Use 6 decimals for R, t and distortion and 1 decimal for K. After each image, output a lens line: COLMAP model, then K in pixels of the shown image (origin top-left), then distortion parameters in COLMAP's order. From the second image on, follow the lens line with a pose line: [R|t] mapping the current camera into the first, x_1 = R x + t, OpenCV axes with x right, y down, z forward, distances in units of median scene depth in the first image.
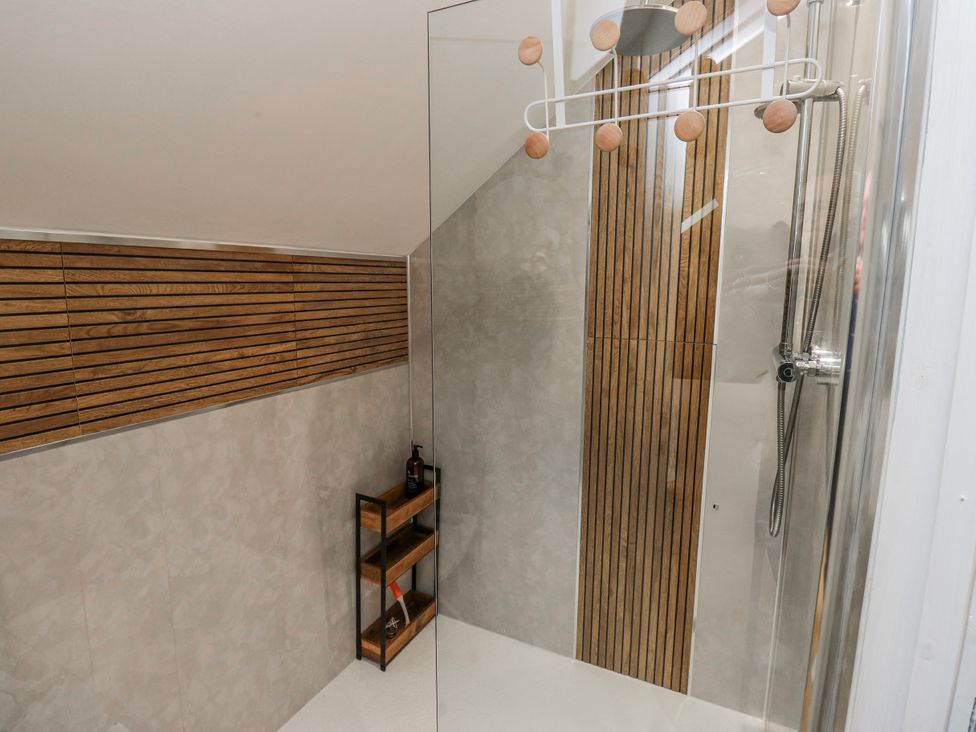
lens RADIAL K [[547.0, 0, 500.1], [0, 547.0, 361.6], [0, 0, 1]] dist [0.002531, -0.015981]
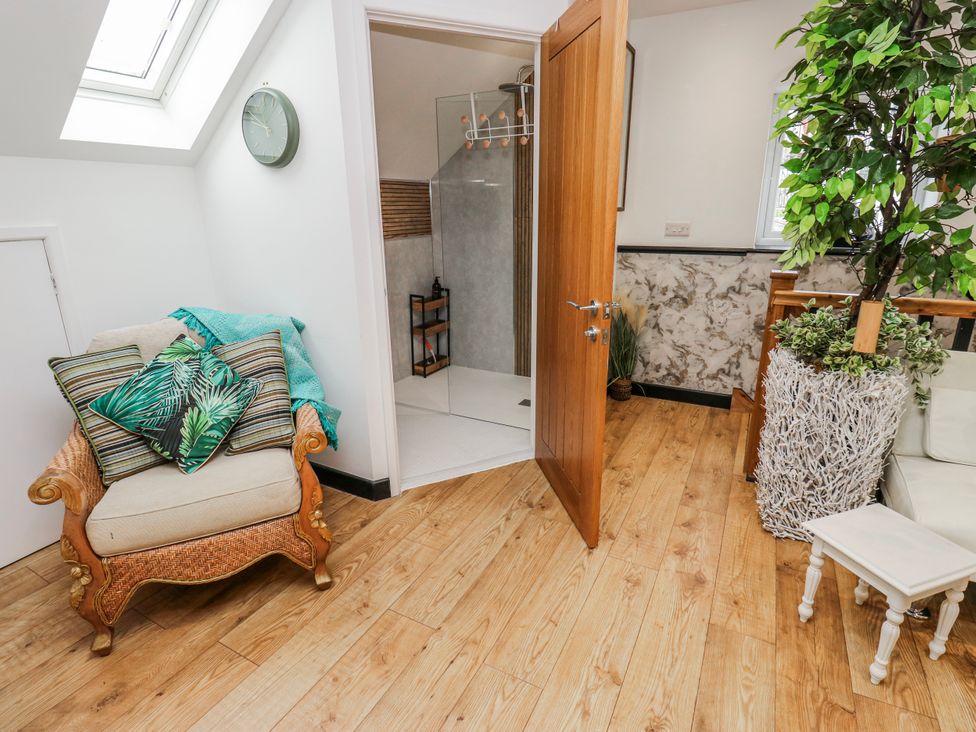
lens RADIAL K [[504.9, 0, 499.2], [0, 504.9, 361.3], [0, 0, 1]] dist [-0.000018, -0.011954]
pose [[0.999789, -0.011969, -0.016711, 0.112783], [0.014163, 0.990329, 0.138016, 0.218898], [0.014897, -0.138224, 0.990289, -0.952597]]
